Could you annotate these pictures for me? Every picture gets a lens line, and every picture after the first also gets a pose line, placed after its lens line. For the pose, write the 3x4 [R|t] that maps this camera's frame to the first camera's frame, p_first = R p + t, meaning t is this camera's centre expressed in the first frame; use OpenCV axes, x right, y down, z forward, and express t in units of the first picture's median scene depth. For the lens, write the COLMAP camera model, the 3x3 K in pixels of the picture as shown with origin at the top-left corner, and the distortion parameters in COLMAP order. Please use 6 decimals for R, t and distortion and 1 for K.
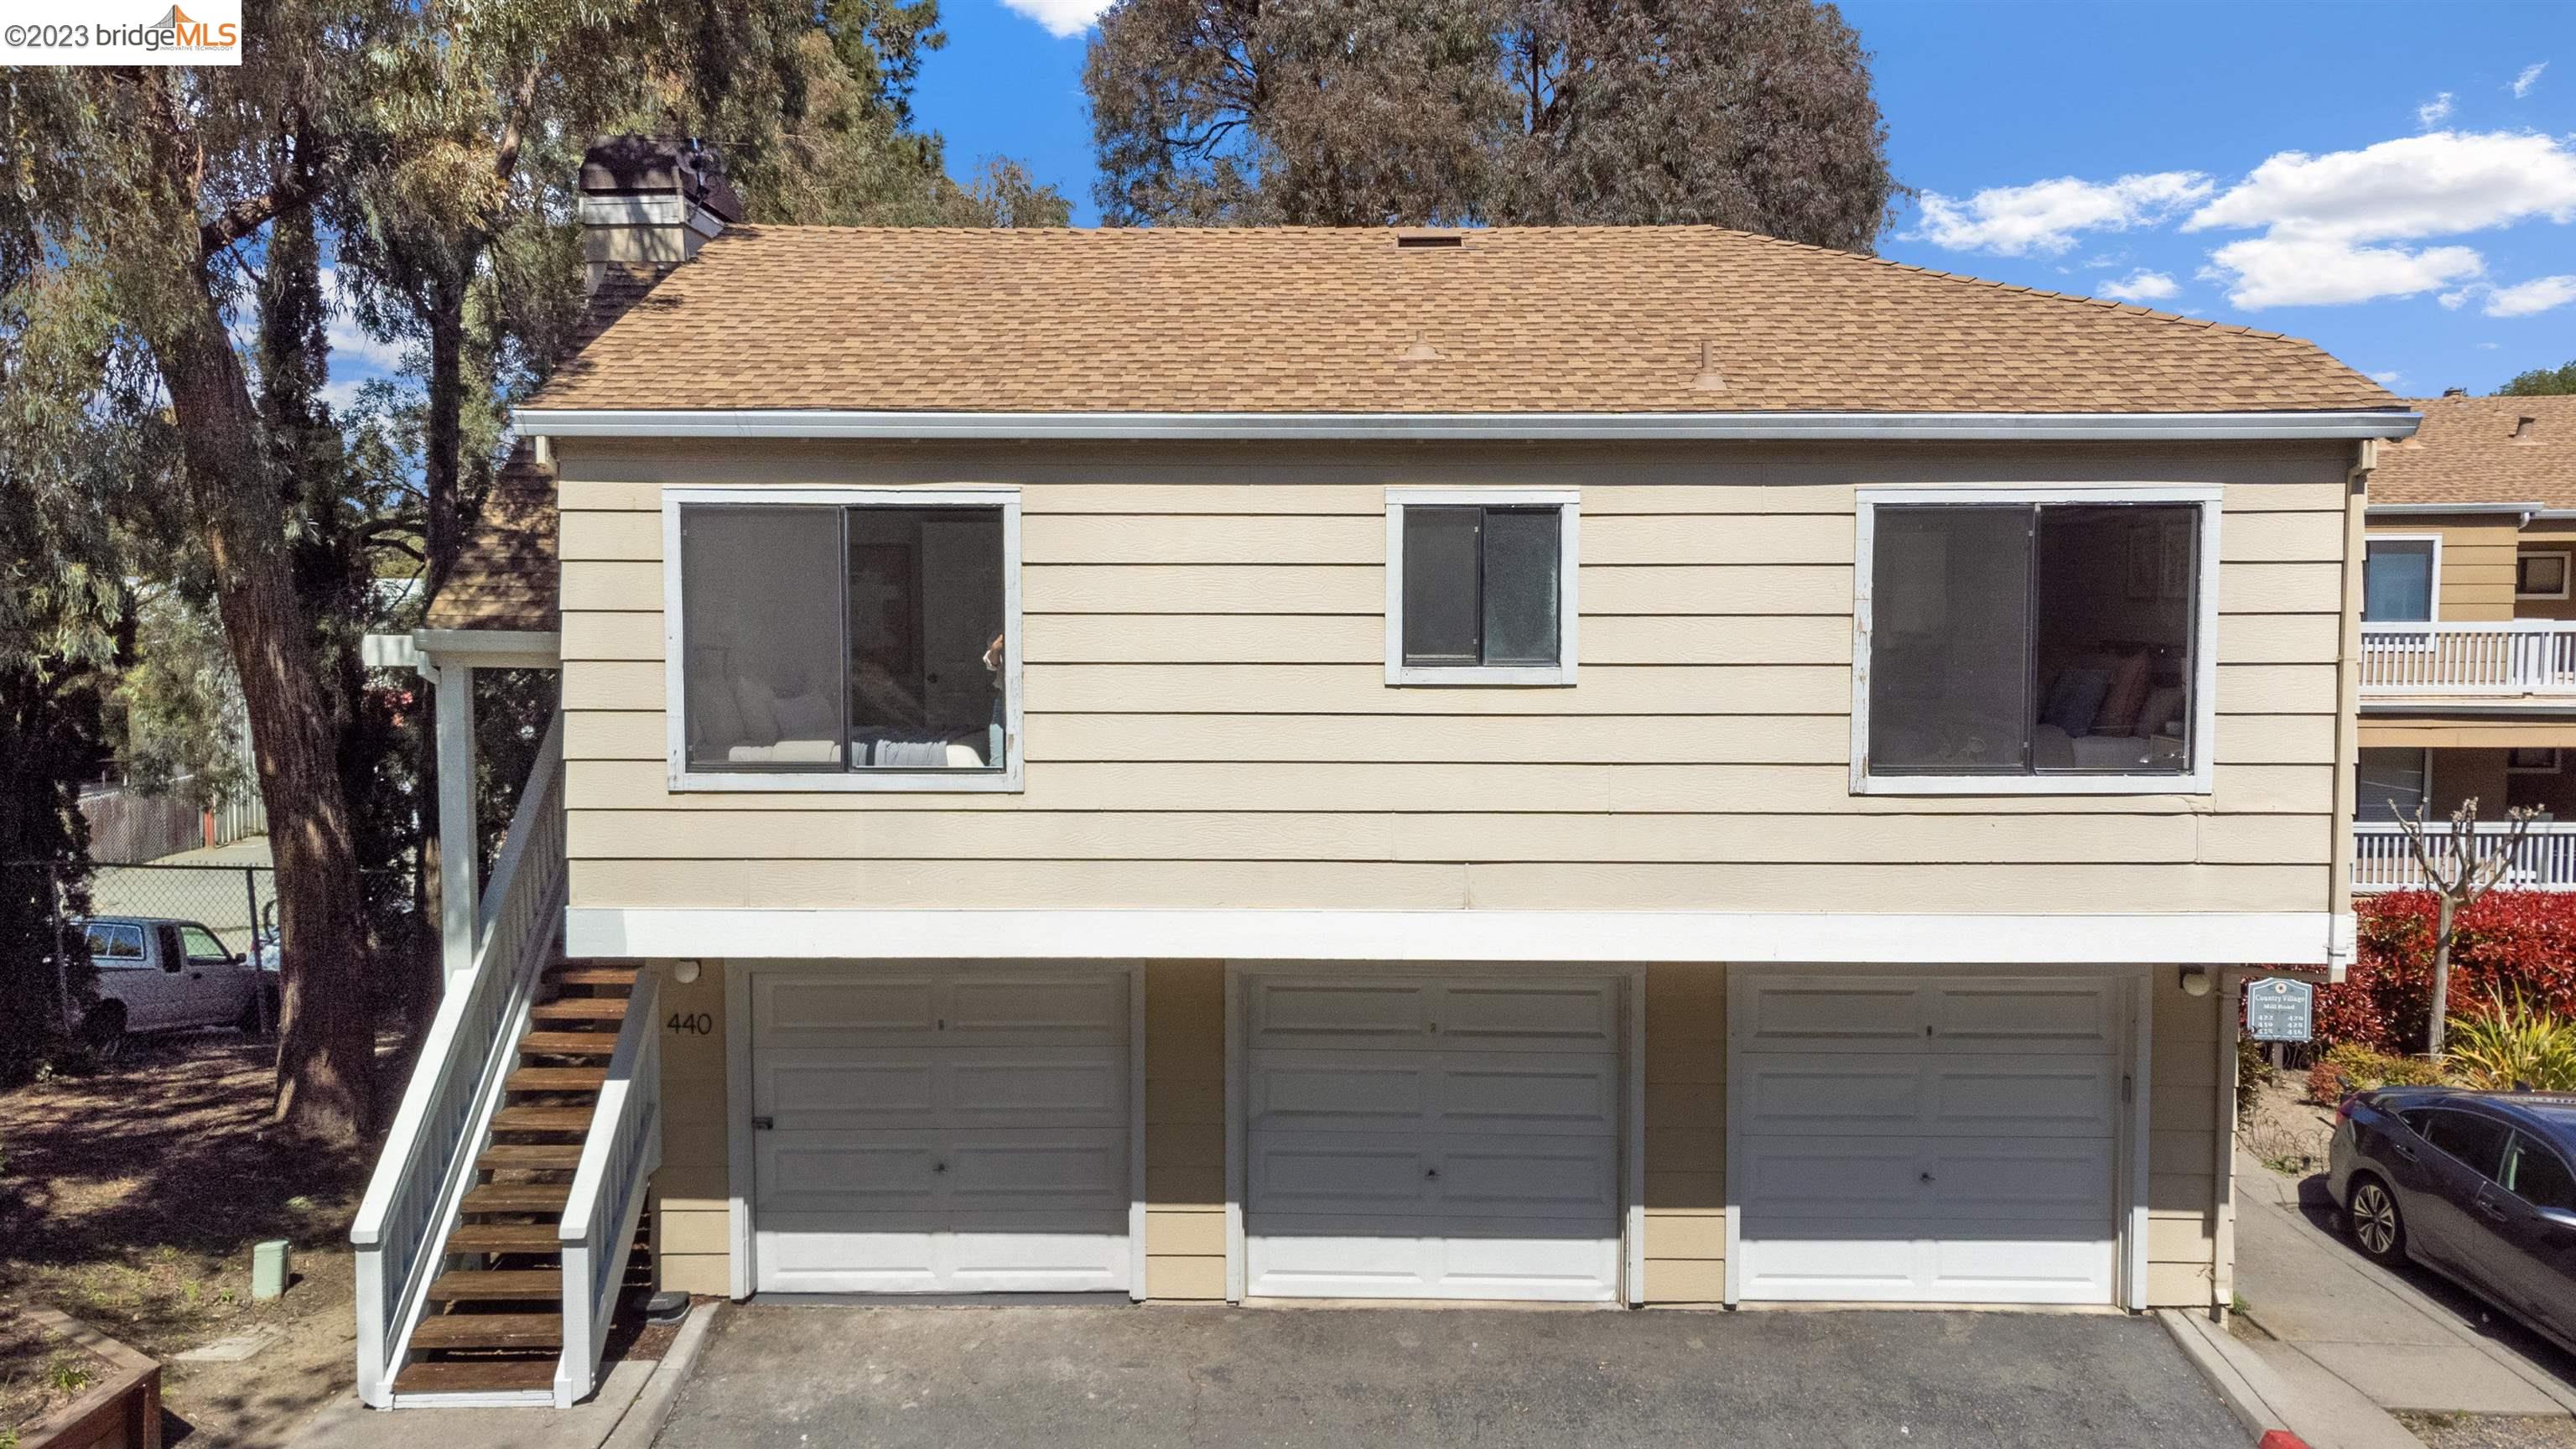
lens RADIAL K [[1889.7, 0, 1287.2], [0, 1889.7, 826.9], [0, 0, 1]] dist [-0.004968, 0.050799]
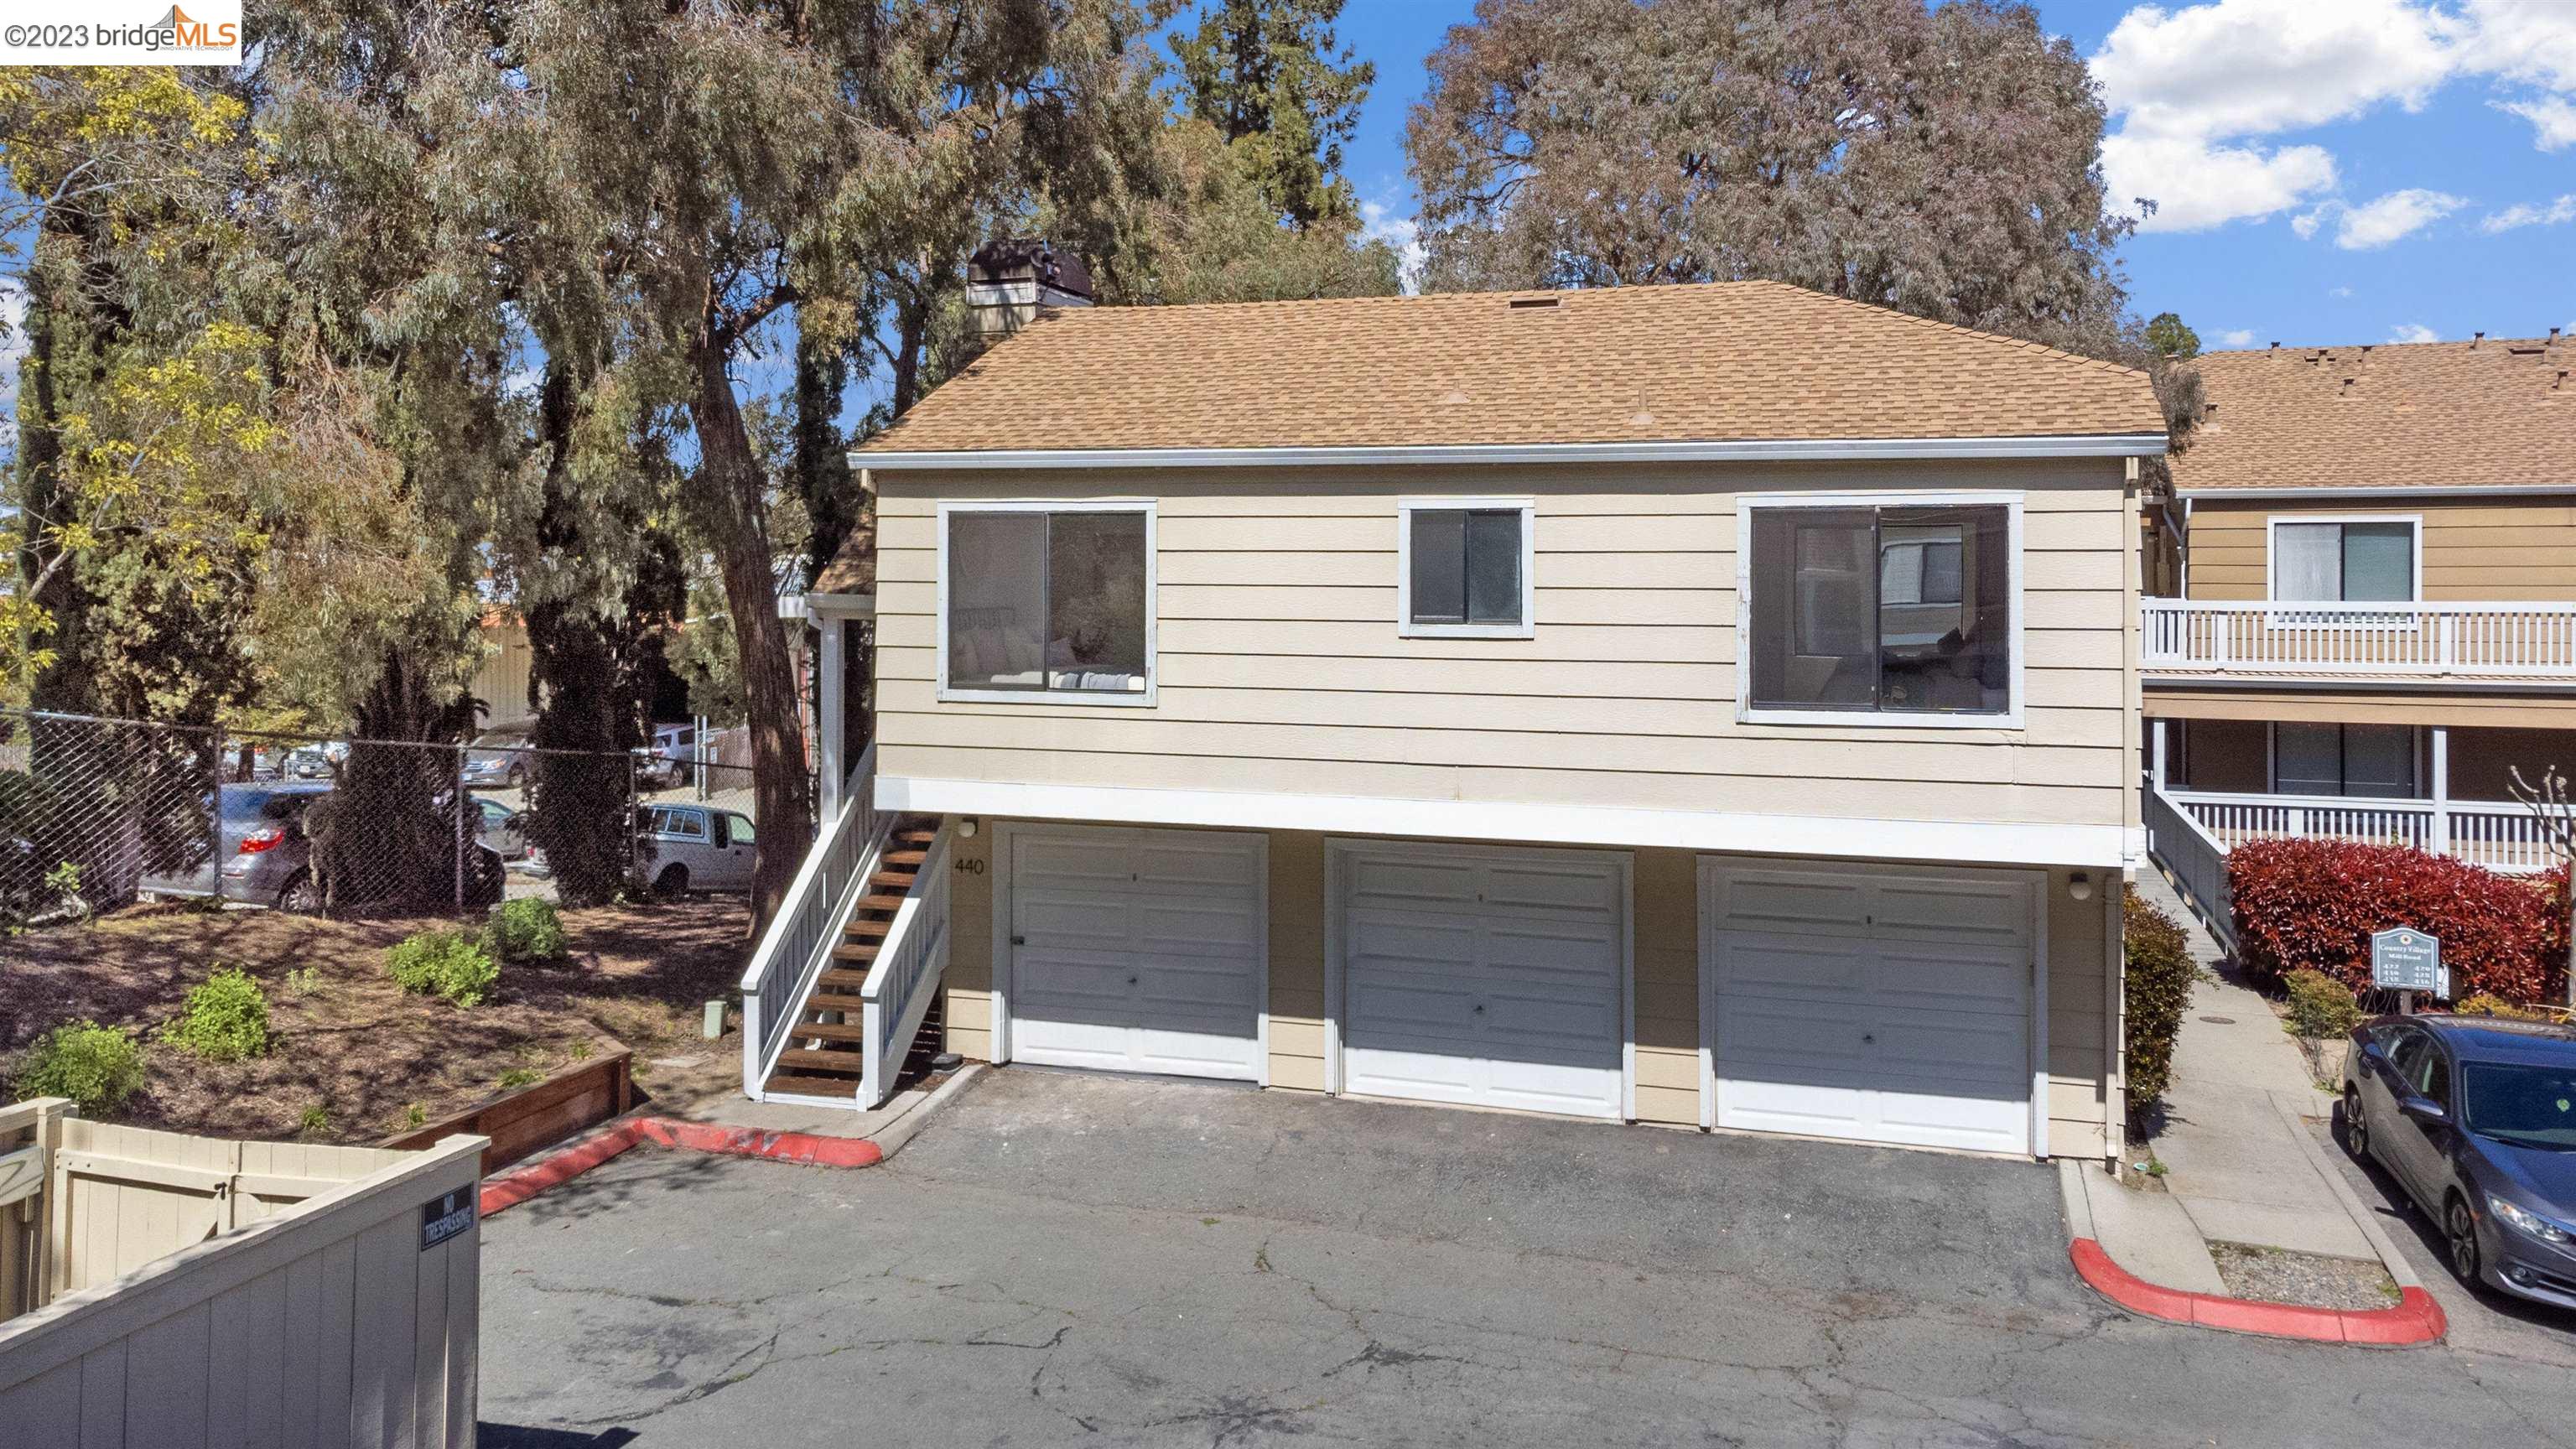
lens RADIAL K [[1883.1, 0, 1288.0], [0, 1883.1, 724.5], [0, 0, 1]] dist [-0.004014, -0.001349]
pose [[0.959123, 0.026365, -0.281759, 0.336773], [-0.037649, 0.998688, -0.034711, 0.038255], [0.280474, 0.043900, 0.958857, -0.332624]]
